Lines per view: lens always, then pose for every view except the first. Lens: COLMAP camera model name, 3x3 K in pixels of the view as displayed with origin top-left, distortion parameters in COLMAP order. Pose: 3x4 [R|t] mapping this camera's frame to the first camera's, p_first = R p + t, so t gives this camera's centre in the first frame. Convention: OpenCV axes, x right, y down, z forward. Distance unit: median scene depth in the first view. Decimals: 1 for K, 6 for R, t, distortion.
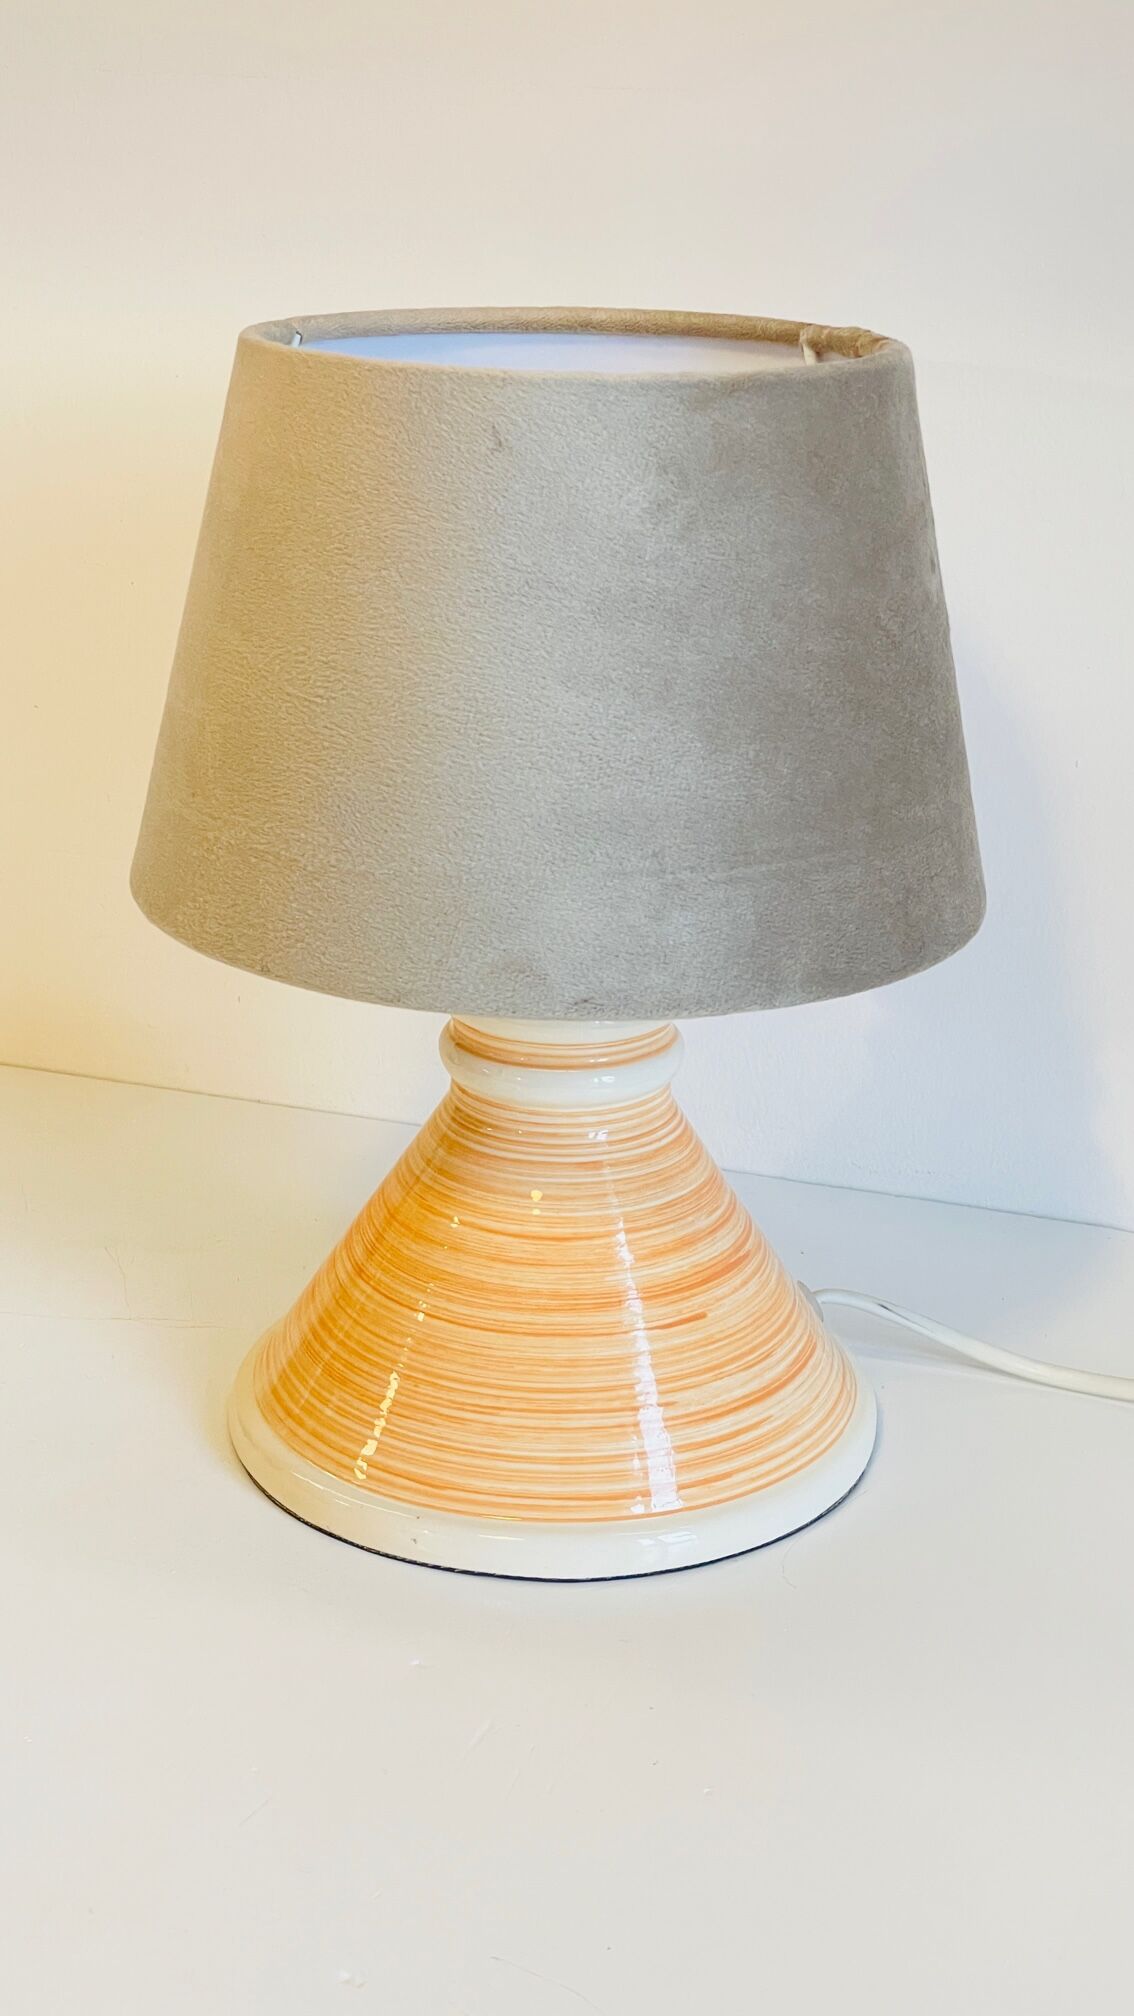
lens RADIAL K [[3180.9, 0, 555.0], [0, 3180.9, 995.8], [0, 0, 1]] dist [0.050265, 0.000000]
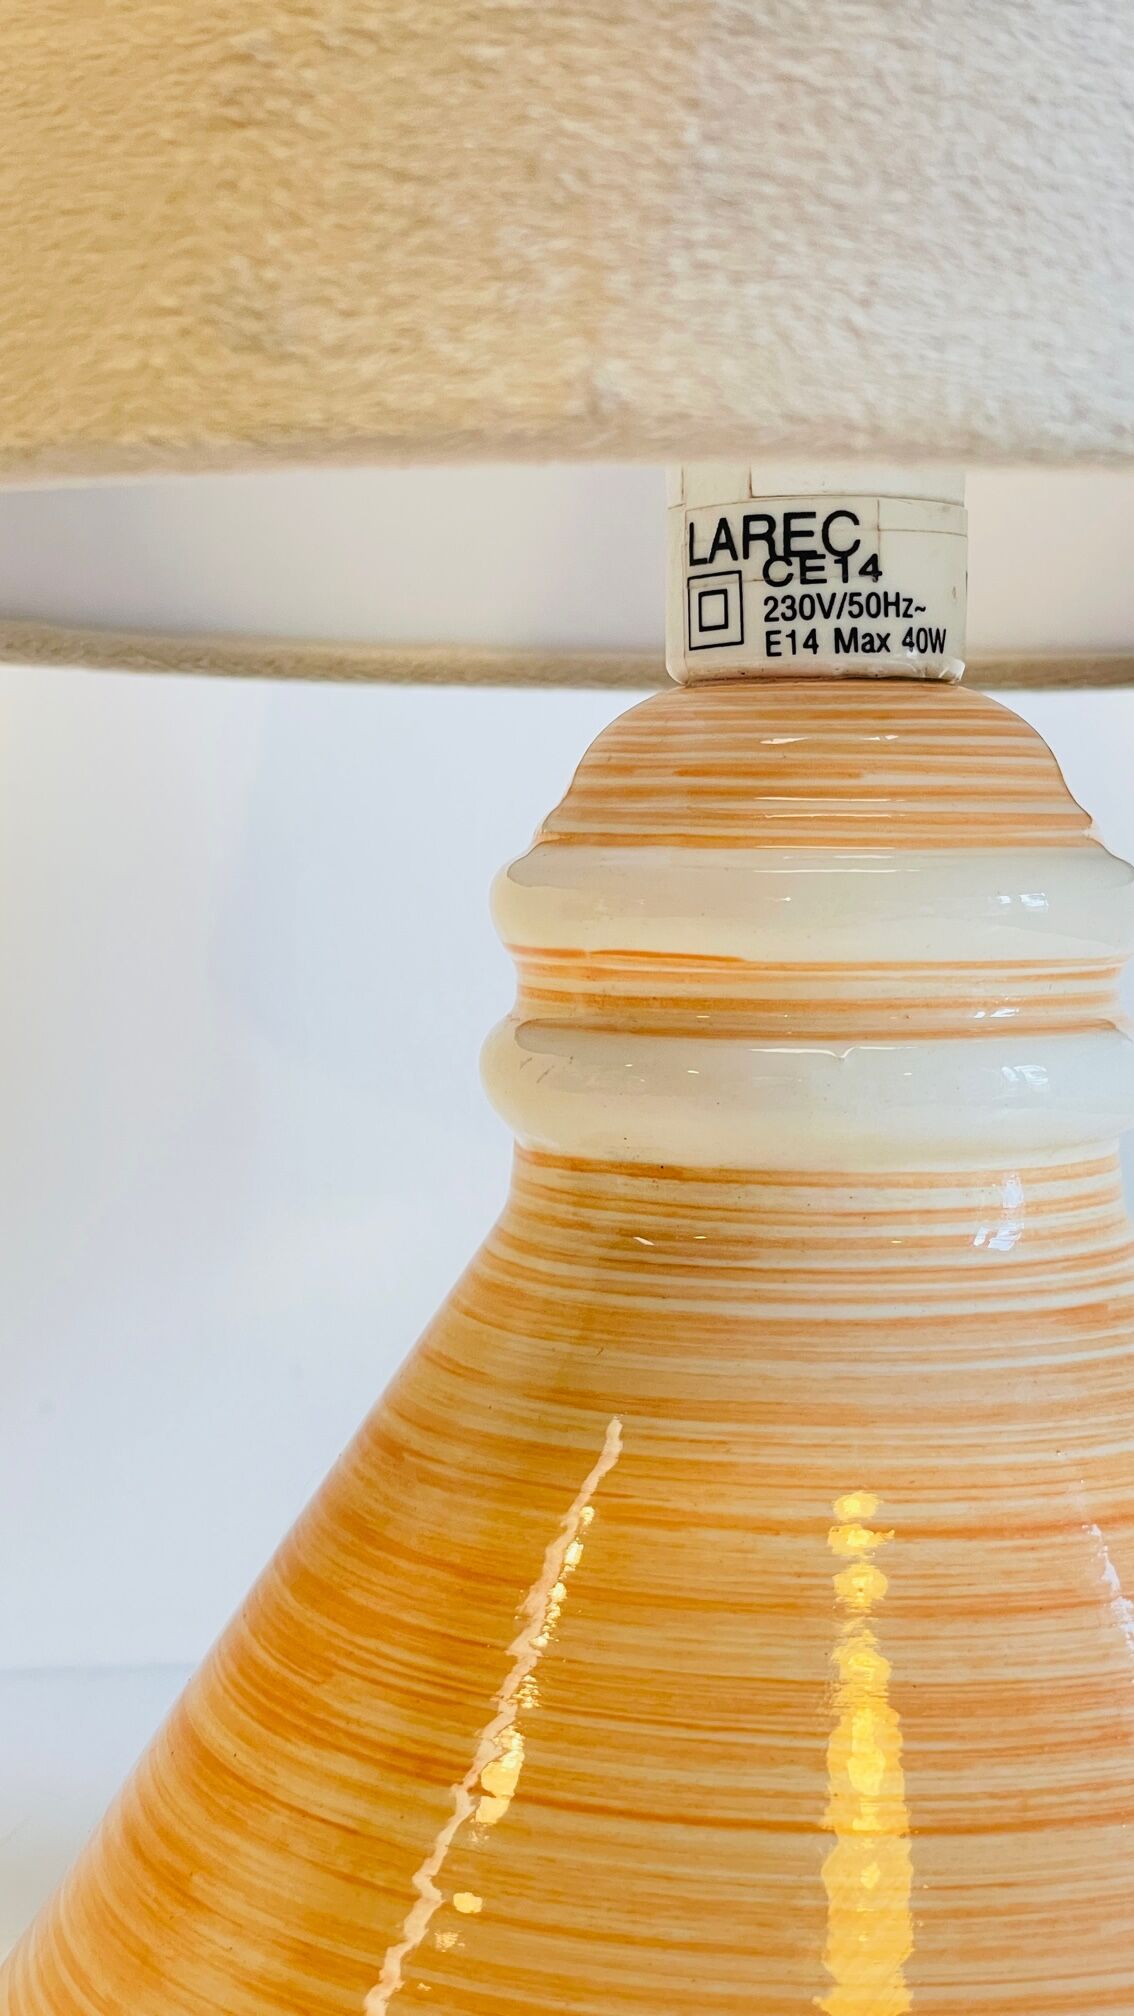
lens RADIAL K [[3180.9, 0, 558.4], [0, 3180.9, 1004.8], [0, 0, 1]] dist [0.050265, 0.000000]
pose [[0.882635, -0.036379, 0.468650, -0.210617], [0.162027, 0.959445, -0.230678, 0.095652], [-0.441252, 0.279539, 0.852734, 0.747964]]
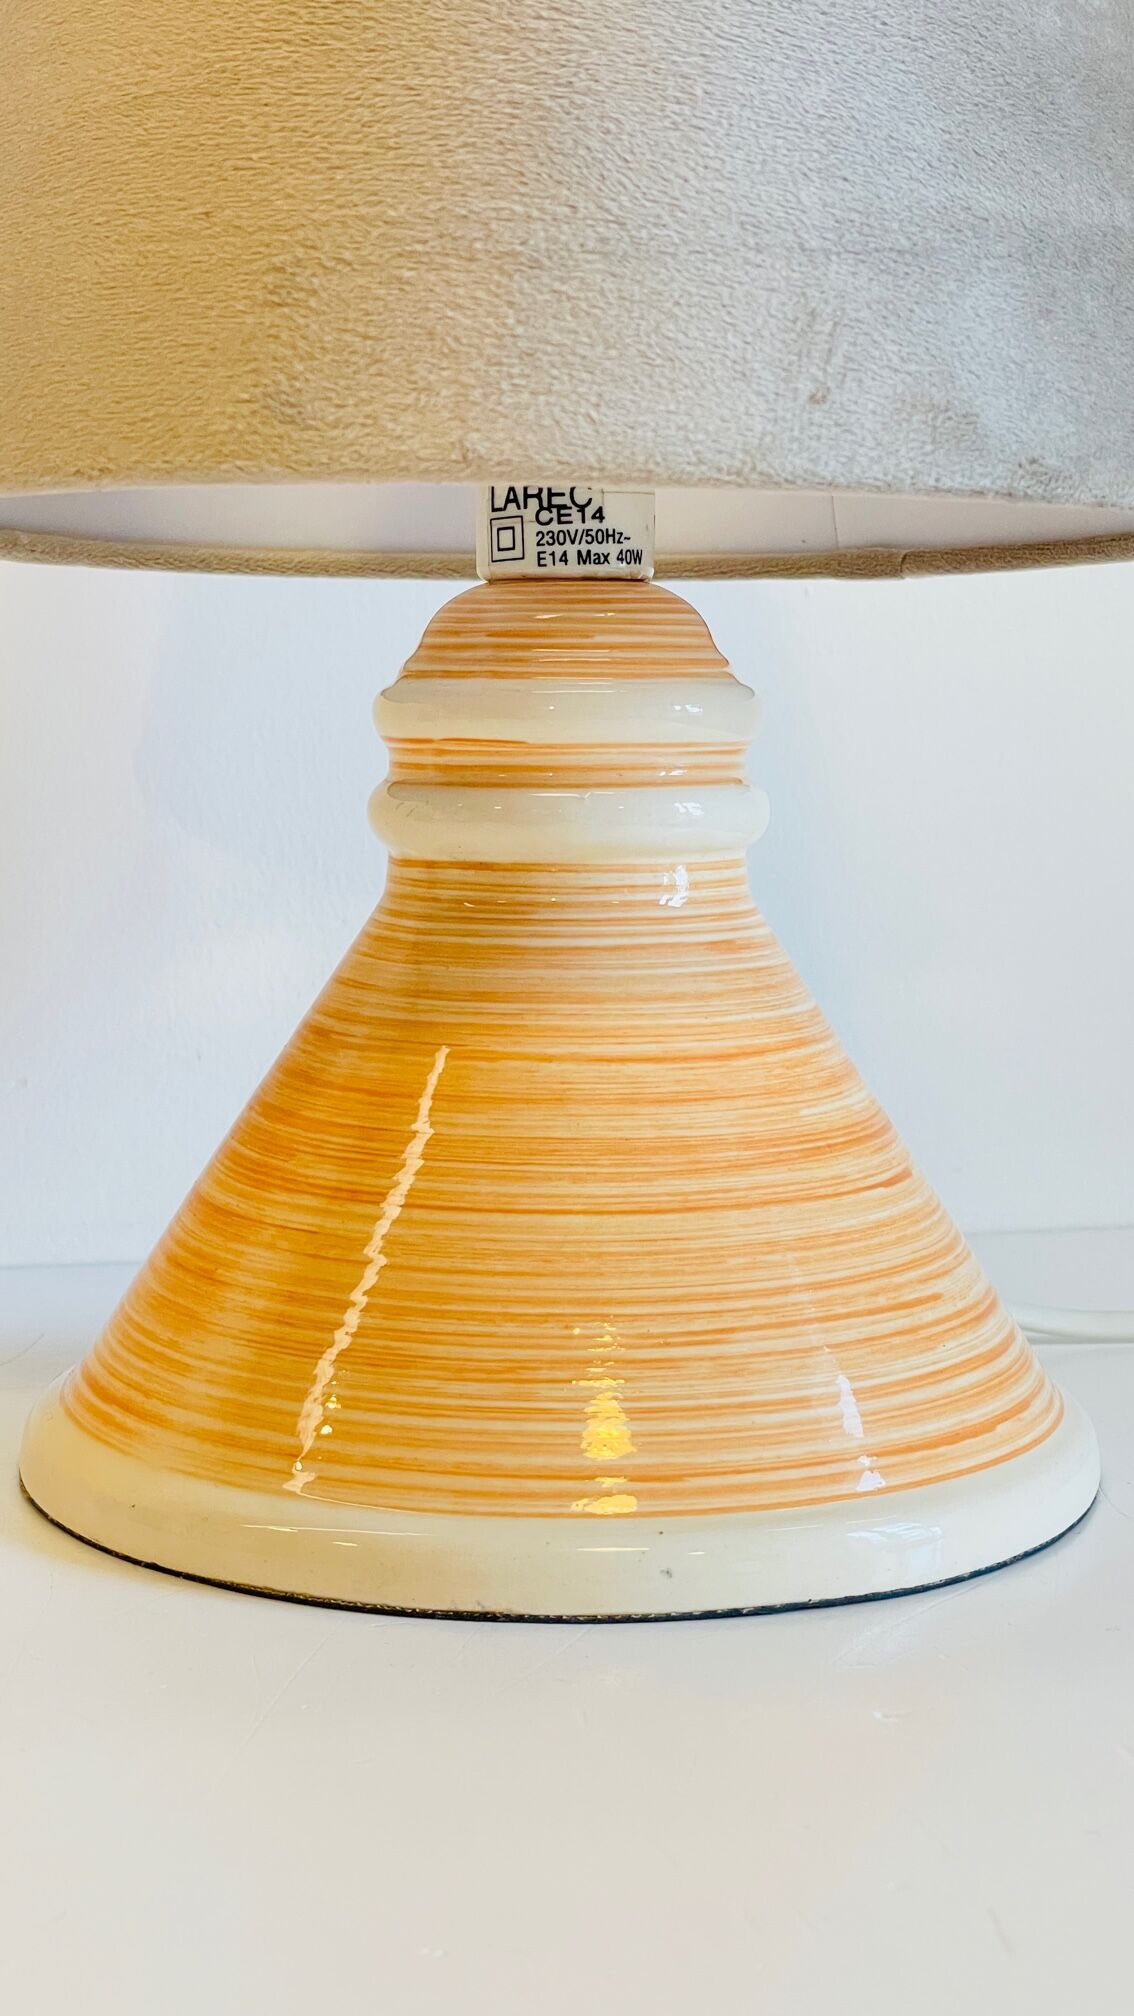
lens RADIAL K [[3180.9, 0, 567.4], [0, 3180.9, 1019.2], [0, 0, 1]] dist [0.050265, 0.000000]
pose [[0.836507, -0.069853, 0.543485, -0.361515], [0.189377, 0.967578, -0.167119, 0.170227], [-0.514190, 0.242720, 0.822615, 0.537232]]
